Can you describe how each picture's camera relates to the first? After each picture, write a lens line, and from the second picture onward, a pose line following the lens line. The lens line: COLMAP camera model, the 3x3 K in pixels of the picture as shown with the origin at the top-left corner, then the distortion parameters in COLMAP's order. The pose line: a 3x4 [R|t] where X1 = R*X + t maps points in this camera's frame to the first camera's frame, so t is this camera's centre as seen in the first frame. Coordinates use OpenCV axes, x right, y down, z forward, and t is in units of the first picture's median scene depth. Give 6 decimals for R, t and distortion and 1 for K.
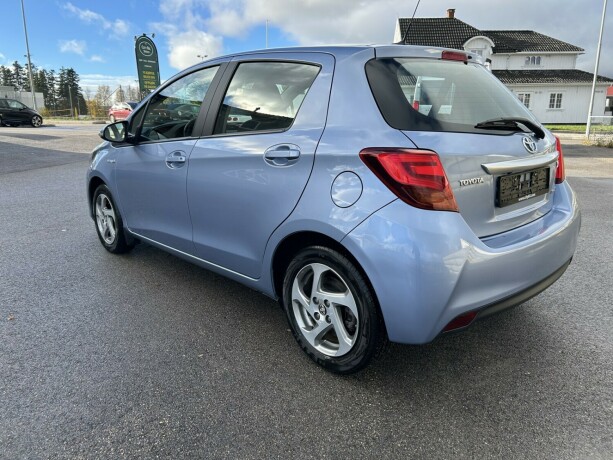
lens RADIAL K [[463.9, 0, 310.4], [0, 463.9, 228.9], [0, 0, 1]] dist [0.030780, -0.038326]
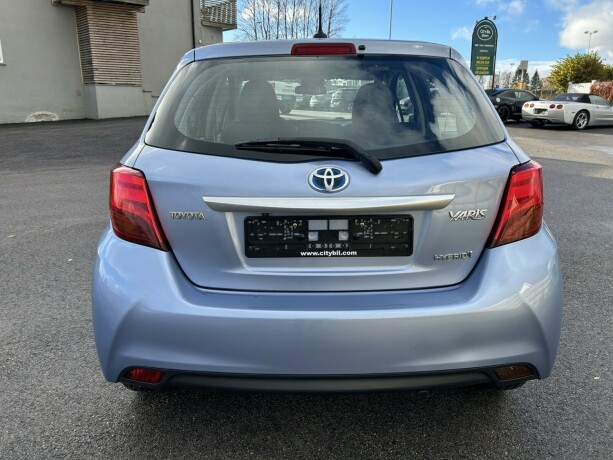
lens RADIAL K [[484.4, 0, 308.5], [0, 484.4, 227.7], [0, 0, 1]] dist [-0.008125, -0.003433]
pose [[0.737484, 0.168734, -0.653947, 0.091330], [-0.156531, 0.984625, 0.077531, -0.015807], [0.656975, 0.045185, 0.752557, 0.044620]]
